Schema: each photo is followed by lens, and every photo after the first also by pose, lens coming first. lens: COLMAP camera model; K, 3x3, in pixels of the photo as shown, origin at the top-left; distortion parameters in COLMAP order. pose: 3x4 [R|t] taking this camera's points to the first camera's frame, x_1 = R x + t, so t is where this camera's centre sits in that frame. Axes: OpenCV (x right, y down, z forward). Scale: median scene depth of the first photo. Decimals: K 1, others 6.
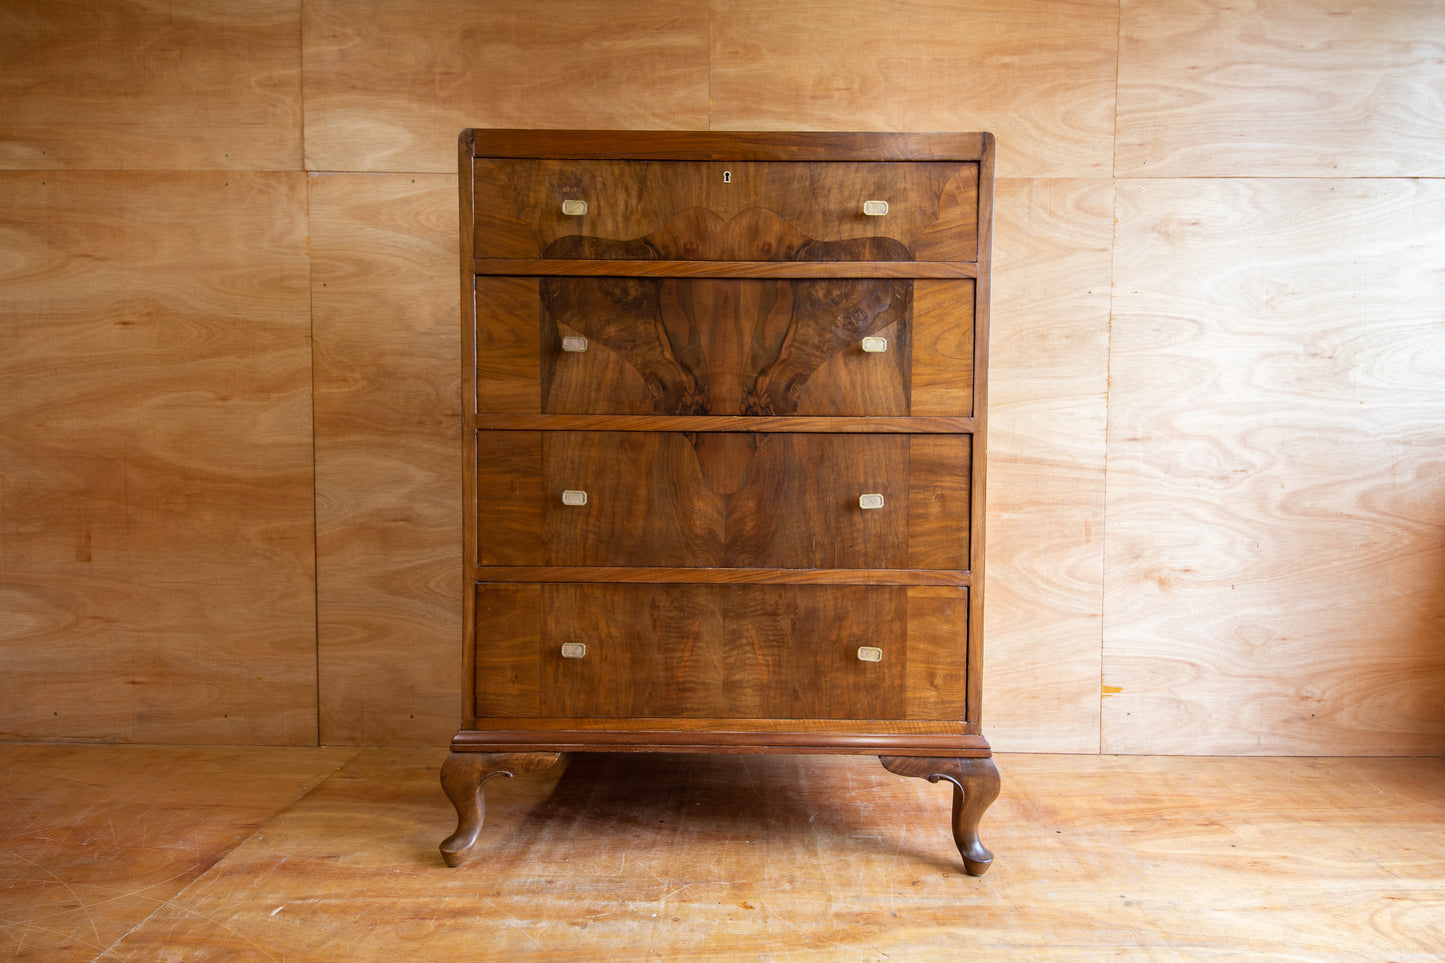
lens RADIAL K [[768.8, 0, 742.1], [0, 768.8, 489.0], [0, 0, 1]] dist [0.048966, -0.038121]
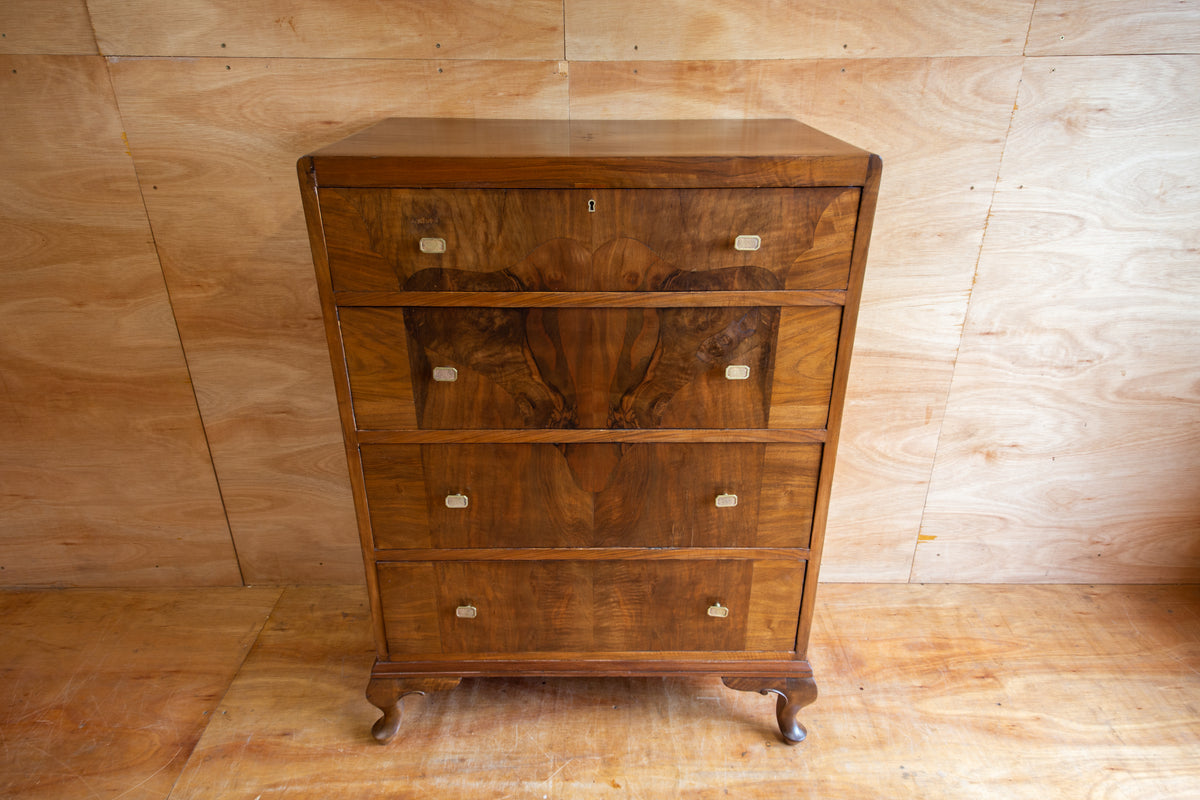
lens RADIAL K [[760.7, 0, 601.4], [0, 760.7, 402.0], [0, 0, 1]] dist [0.073627, -0.045164]
pose [[0.999903, -0.012159, 0.006735, -0.012044], [0.008503, 0.918361, 0.395651, -0.398137], [-0.010996, -0.395556, 0.918376, 0.038834]]
